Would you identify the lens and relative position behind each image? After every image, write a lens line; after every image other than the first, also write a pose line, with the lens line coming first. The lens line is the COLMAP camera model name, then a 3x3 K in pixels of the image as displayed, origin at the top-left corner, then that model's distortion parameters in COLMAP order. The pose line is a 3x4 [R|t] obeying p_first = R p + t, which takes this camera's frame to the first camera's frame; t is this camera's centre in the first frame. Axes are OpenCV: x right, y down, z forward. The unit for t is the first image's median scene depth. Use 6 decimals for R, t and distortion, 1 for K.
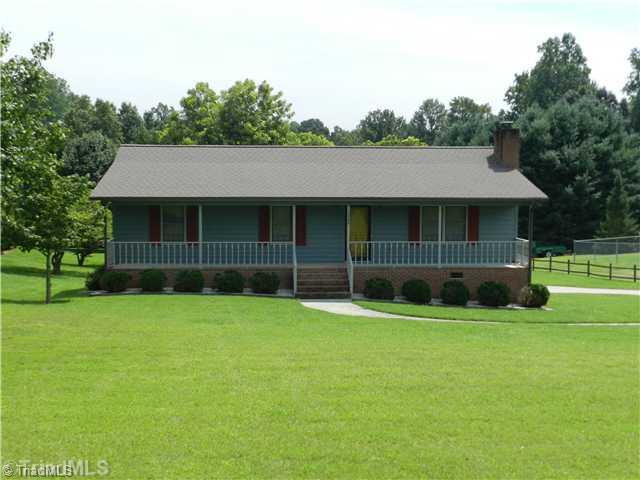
lens RADIAL K [[827.7, 0, 320.0], [0, 827.7, 240.0], [0, 0, 1]] dist [0.011134, 0.011461]
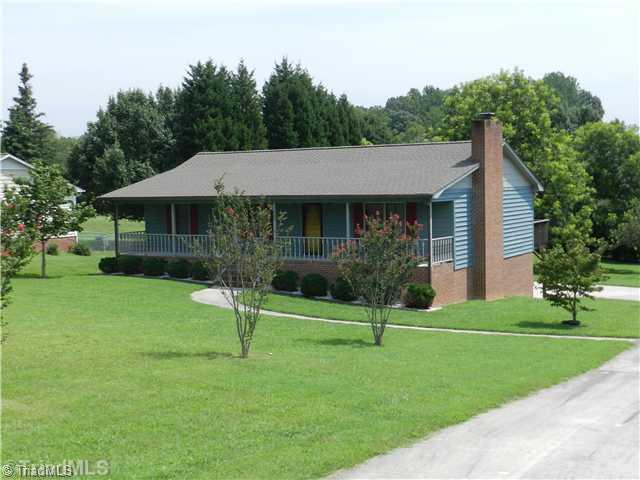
lens RADIAL K [[844.3, 0, 320.0], [0, 844.3, 240.0], [0, 0, 1]] dist [-0.001302, -0.028145]
pose [[0.830730, 0.019987, -0.556317, 0.693855], [-0.019947, 0.999782, 0.006135, -0.001202], [0.556319, 0.006000, 0.830947, 0.114235]]
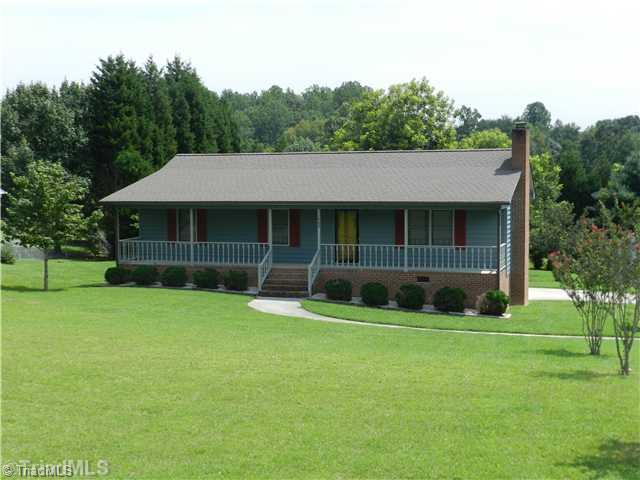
lens RADIAL K [[844.3, 0, 320.0], [0, 844.3, 240.0], [0, 0, 1]] dist [-0.001302, -0.028145]
pose [[0.942741, 0.015147, -0.333180, 0.386524], [-0.016841, 0.999856, -0.002198, -0.000447], [0.333099, 0.007684, 0.942861, -0.001413]]
